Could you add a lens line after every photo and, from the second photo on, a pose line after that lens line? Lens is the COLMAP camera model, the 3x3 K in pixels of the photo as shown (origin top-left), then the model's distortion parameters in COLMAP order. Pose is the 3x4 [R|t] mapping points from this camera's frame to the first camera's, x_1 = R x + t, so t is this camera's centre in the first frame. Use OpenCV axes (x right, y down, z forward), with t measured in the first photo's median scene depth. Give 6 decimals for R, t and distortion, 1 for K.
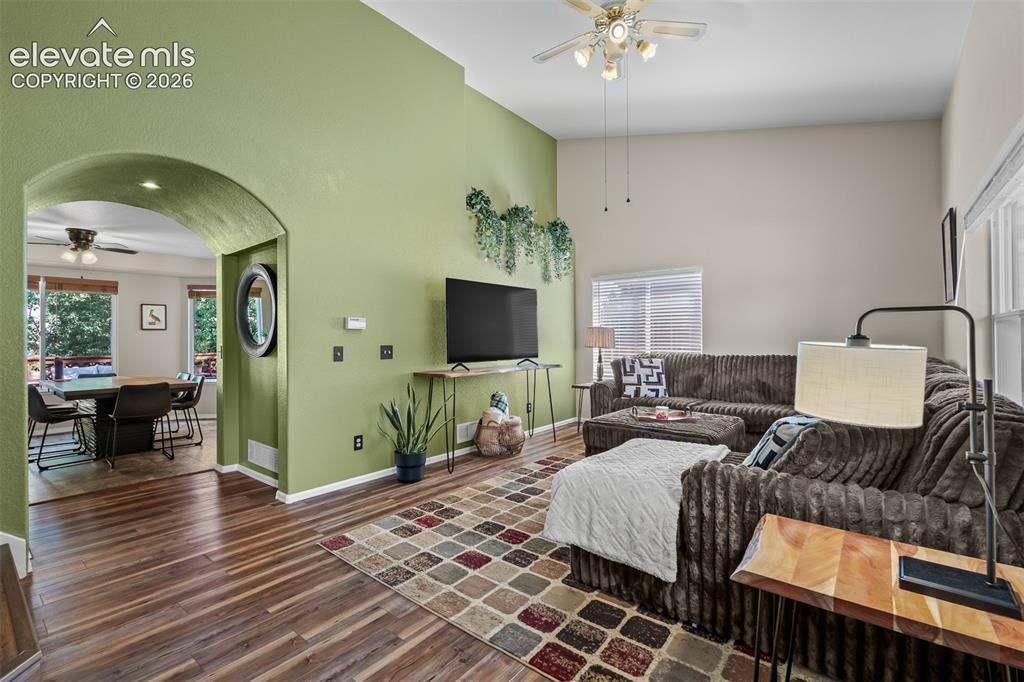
lens RADIAL K [[455.9, 0, 510.9], [0, 455.9, 339.1], [0, 0, 1]] dist [-0.006022, 0.000841]
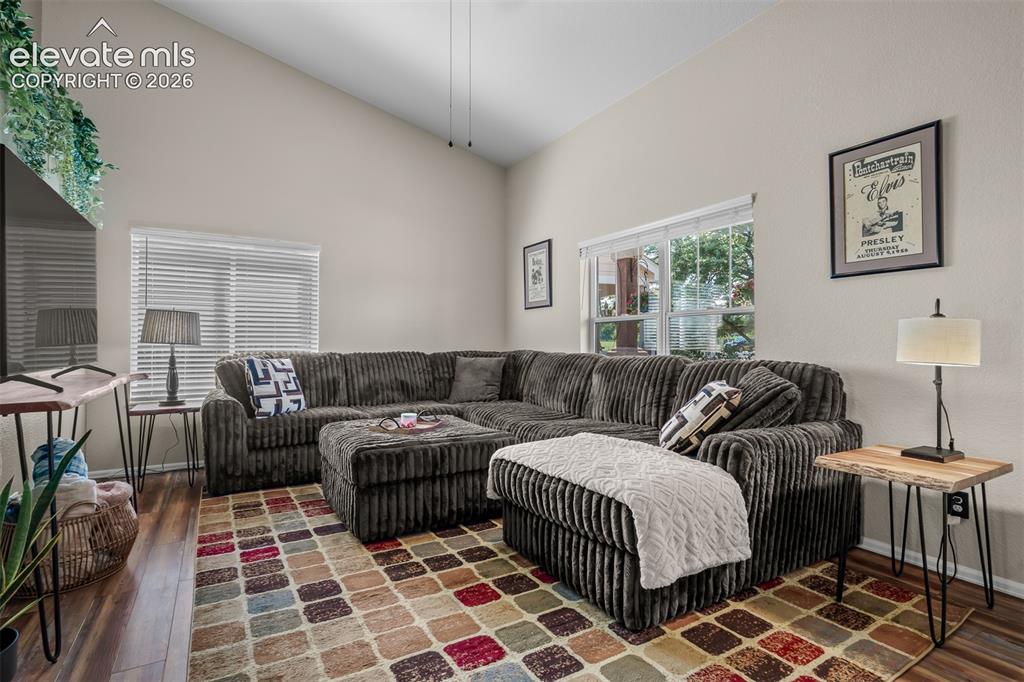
lens RADIAL K [[496.7, 0, 512.0], [0, 496.7, 341.0], [0, 0, 1]] dist [-0.002699, -0.000143]
pose [[0.351251, 0.012628, 0.936196, -0.414532], [-0.001914, 0.999917, -0.012769, 0.033350], [-0.936280, 0.002693, 0.351246, 0.529247]]
